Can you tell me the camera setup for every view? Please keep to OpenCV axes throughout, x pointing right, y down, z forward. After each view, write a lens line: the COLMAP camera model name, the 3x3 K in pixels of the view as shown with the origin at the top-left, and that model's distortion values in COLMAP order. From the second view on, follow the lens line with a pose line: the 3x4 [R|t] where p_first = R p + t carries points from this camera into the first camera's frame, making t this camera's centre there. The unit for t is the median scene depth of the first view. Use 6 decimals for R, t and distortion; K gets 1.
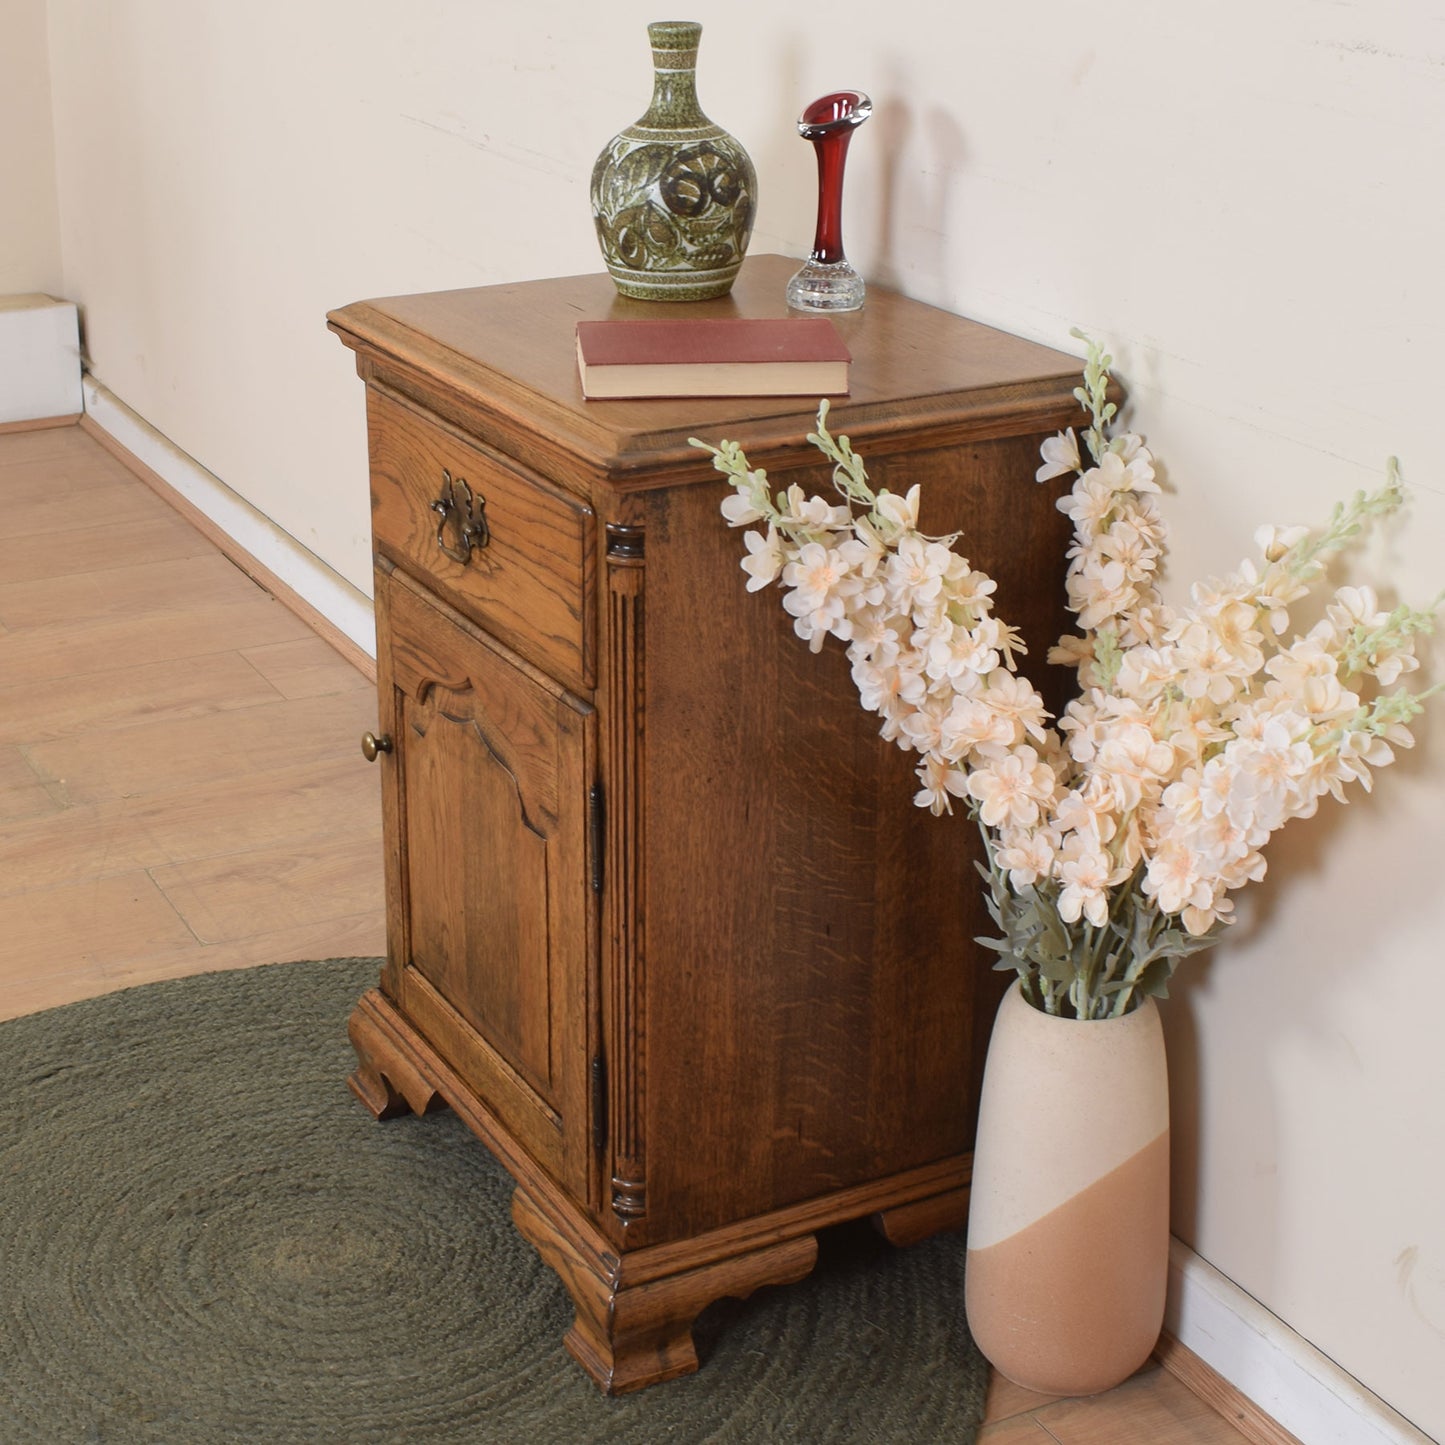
lens RADIAL K [[2595.9, 0, 702.0], [0, 2595.9, 652.4], [0, 0, 1]] dist [-0.068195, 0.000000]
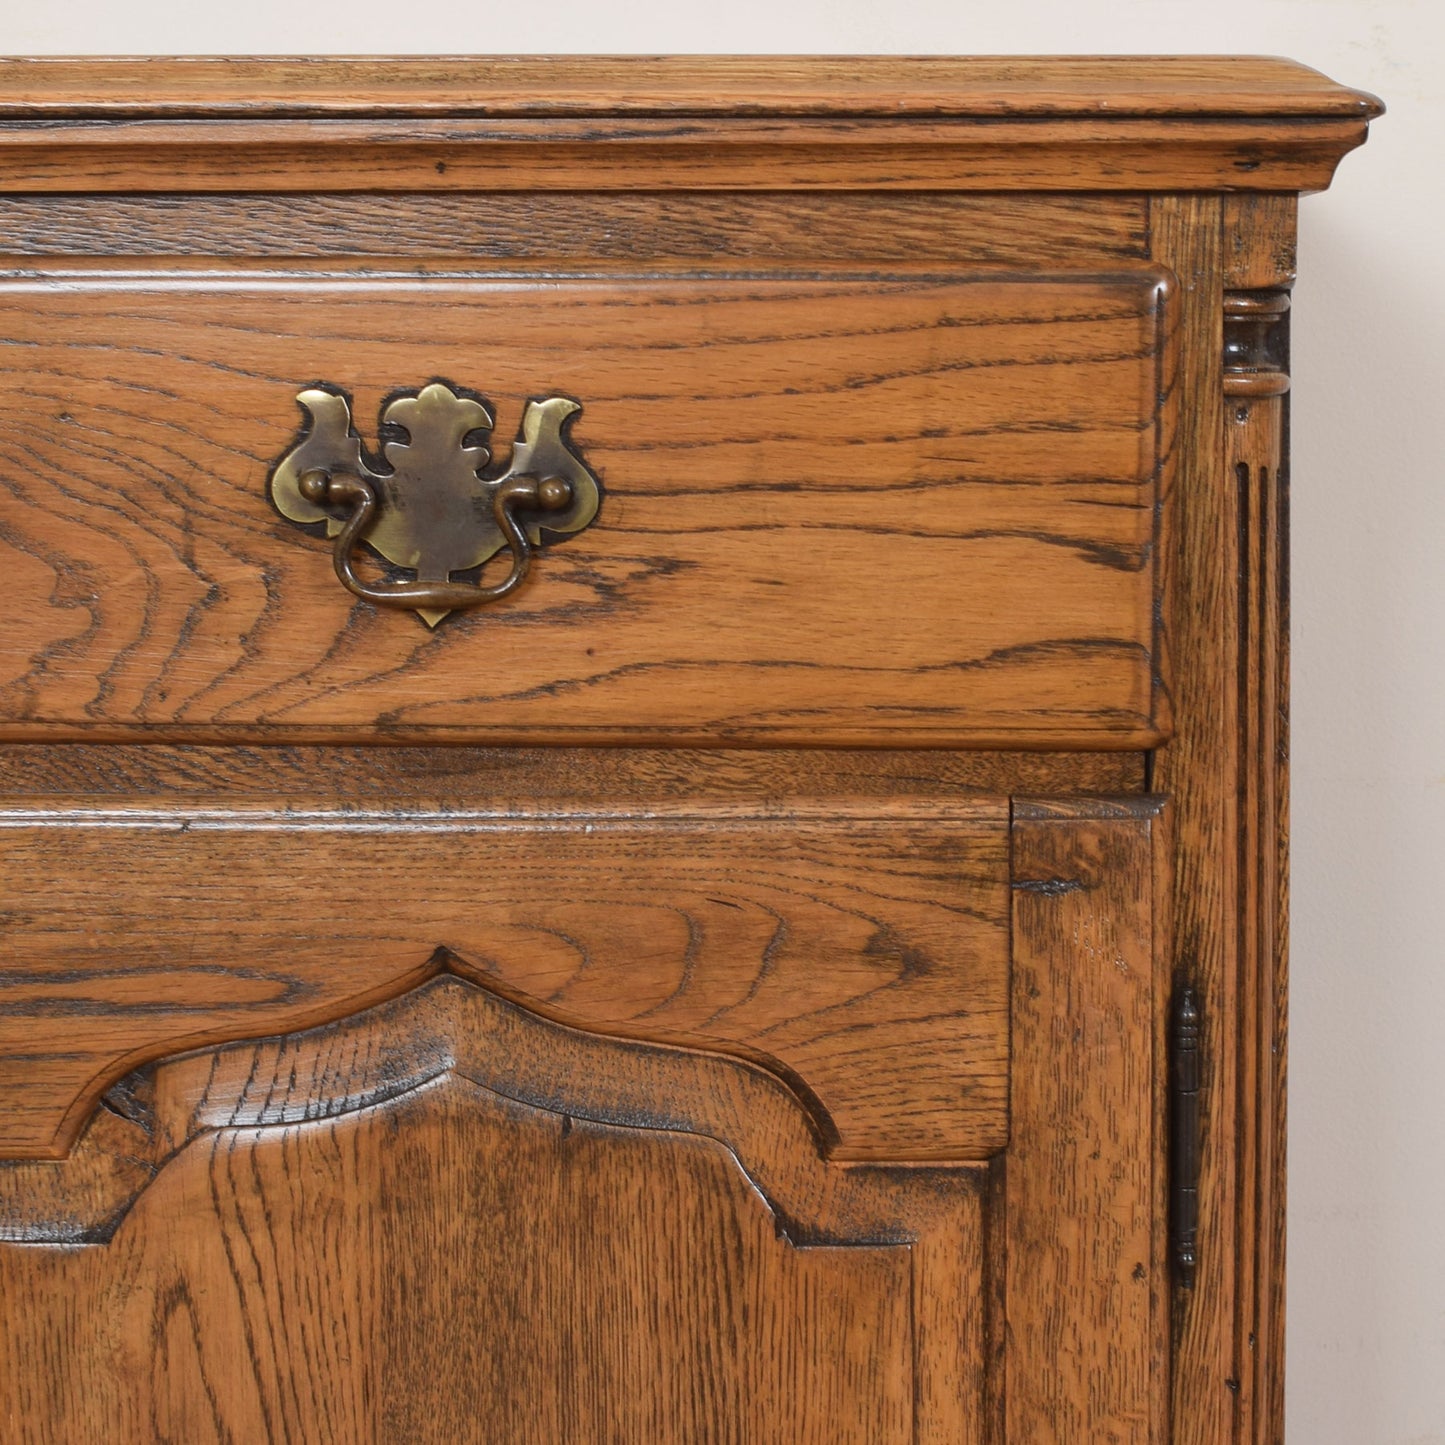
lens RADIAL K [[4084.3, 0, 858.3], [0, 4084.3, 604.7], [0, 0, 1]] dist [-0.048981, 0.000000]
pose [[0.480552, -0.077712, 0.873516, -0.575978], [0.302692, 0.949551, -0.082045, 0.029525], [-0.823072, 0.303833, 0.479832, 0.682154]]
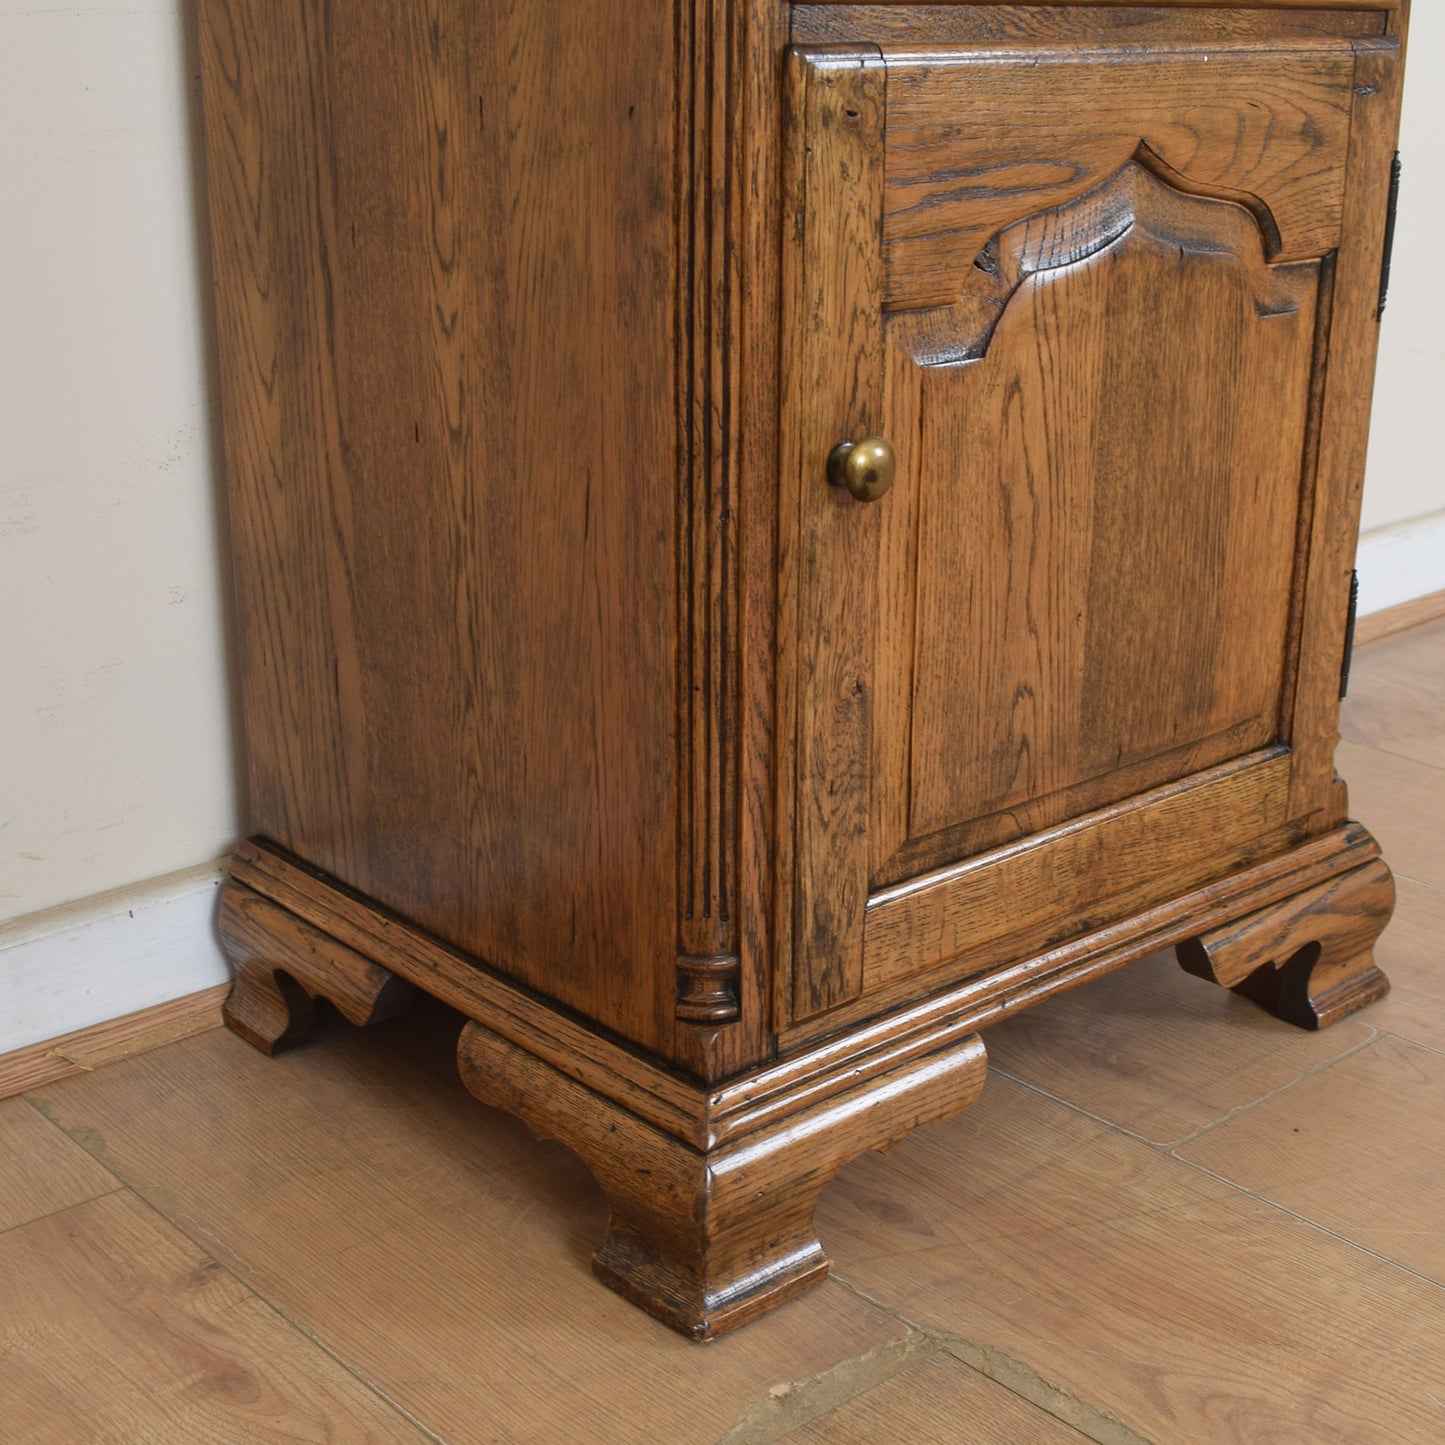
lens RADIAL K [[2201.1, 0, 724.7], [0, 2201.1, 788.1], [0, 0, 1]] dist [-0.092666, 0.000000]
pose [[-0.219045, -0.350816, 0.910466, -0.566934], [0.328007, 0.852344, 0.407334, -0.095448], [-0.918929, 0.387864, -0.071631, 1.207282]]
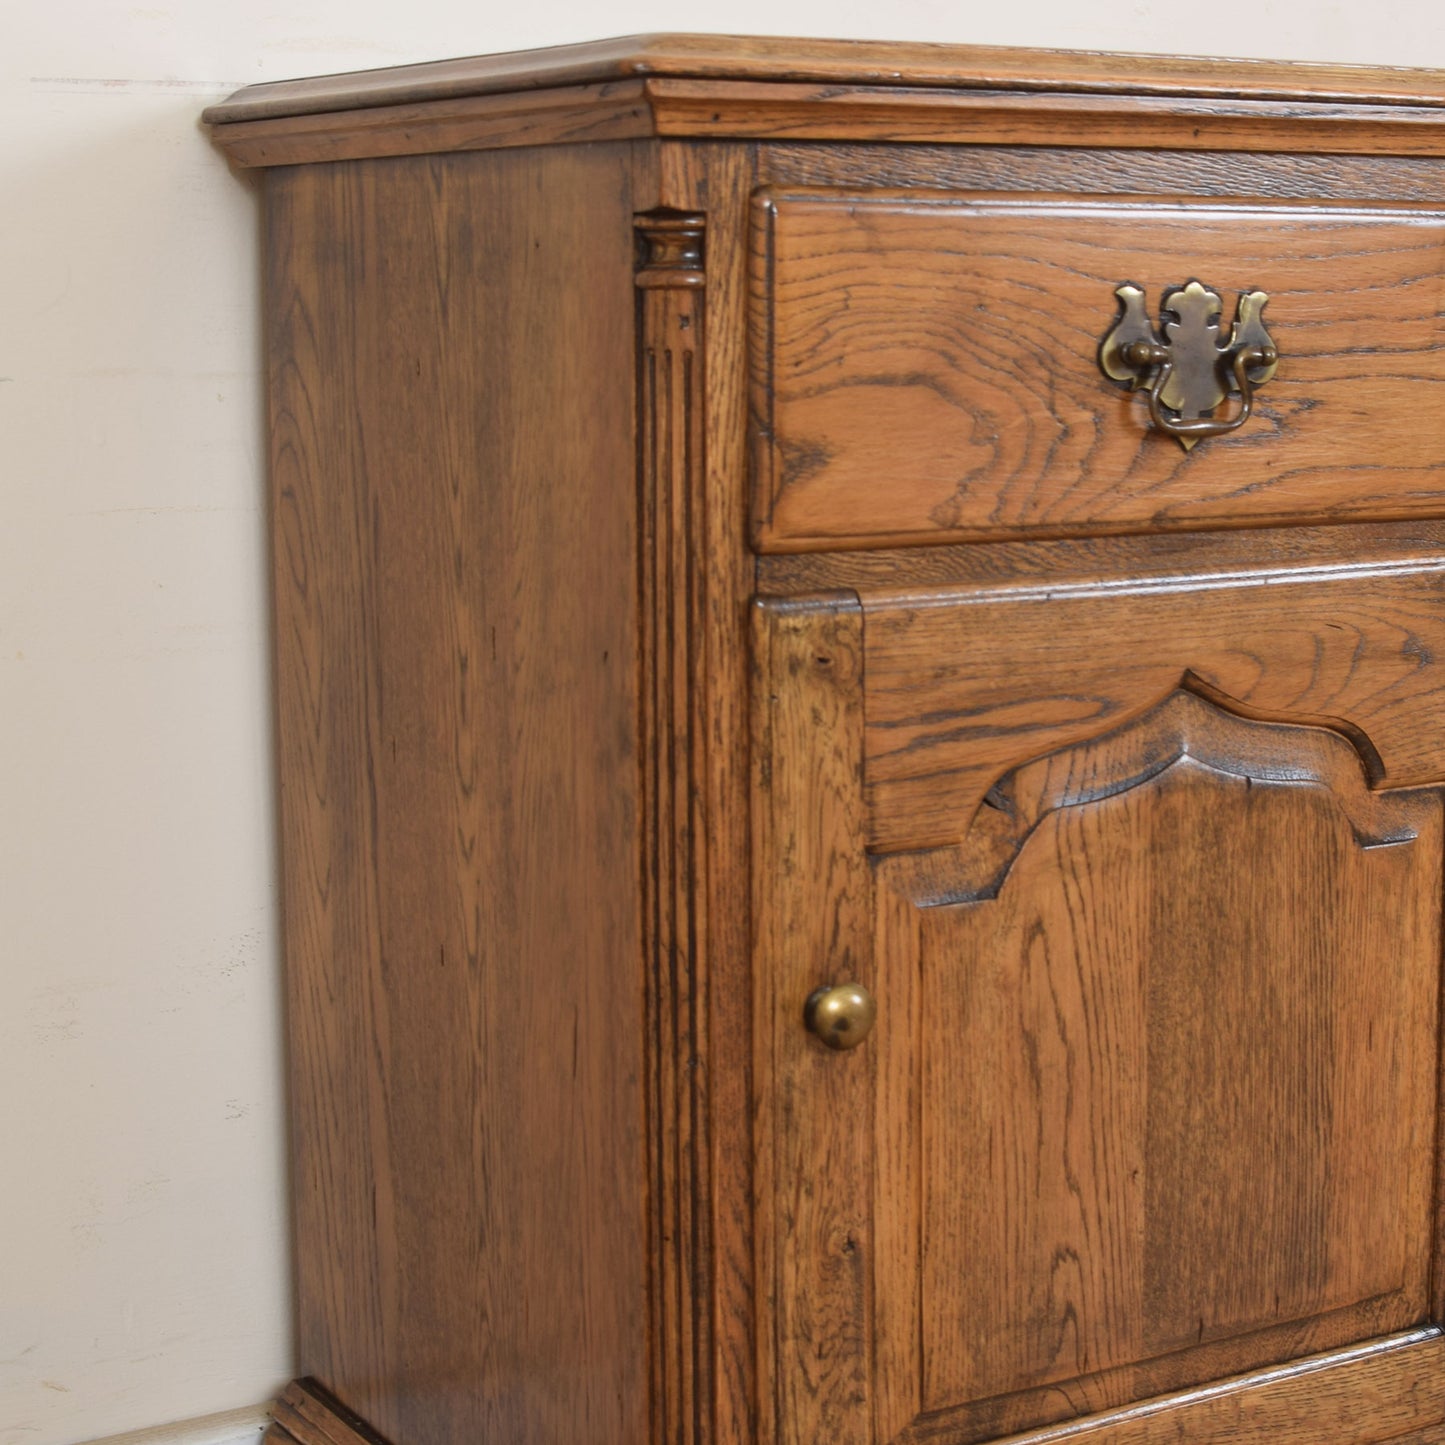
lens RADIAL K [[2984.5, 0, 879.3], [0, 2984.5, 727.2], [0, 0, 1]] dist [-0.073253, 0.000000]
pose [[-0.077232, -0.158115, 0.984396, -0.712812], [0.342219, 0.923156, 0.175128, -0.112018], [-0.936441, 0.350404, -0.017187, 1.106649]]
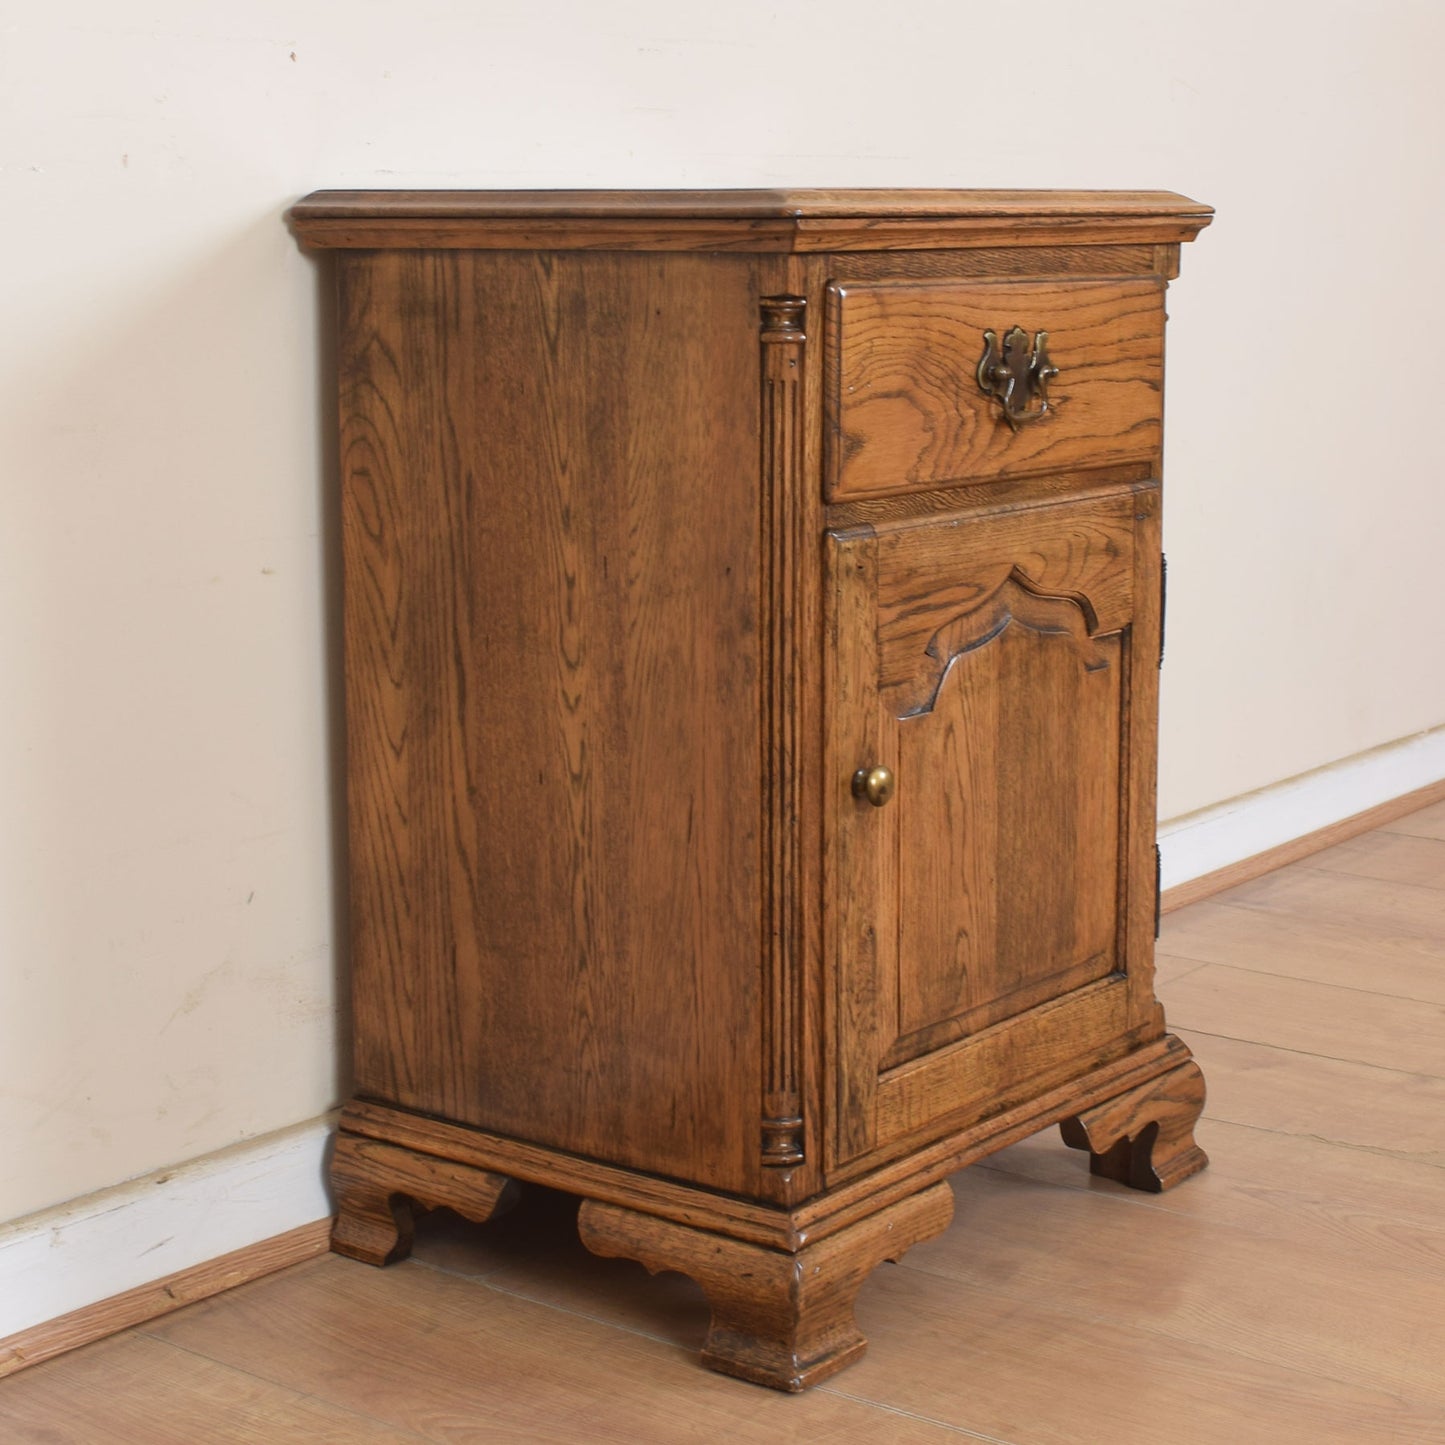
lens RADIAL K [[2826.5, 0, 755.3], [0, 2826.5, 592.7], [0, 0, 1]] dist [-0.072691, 0.000000]
pose [[-0.405615, -0.129186, 0.904869, -0.937412], [0.312591, 0.910667, 0.270135, -0.271899], [-0.858932, 0.392424, -0.328997, 1.430184]]
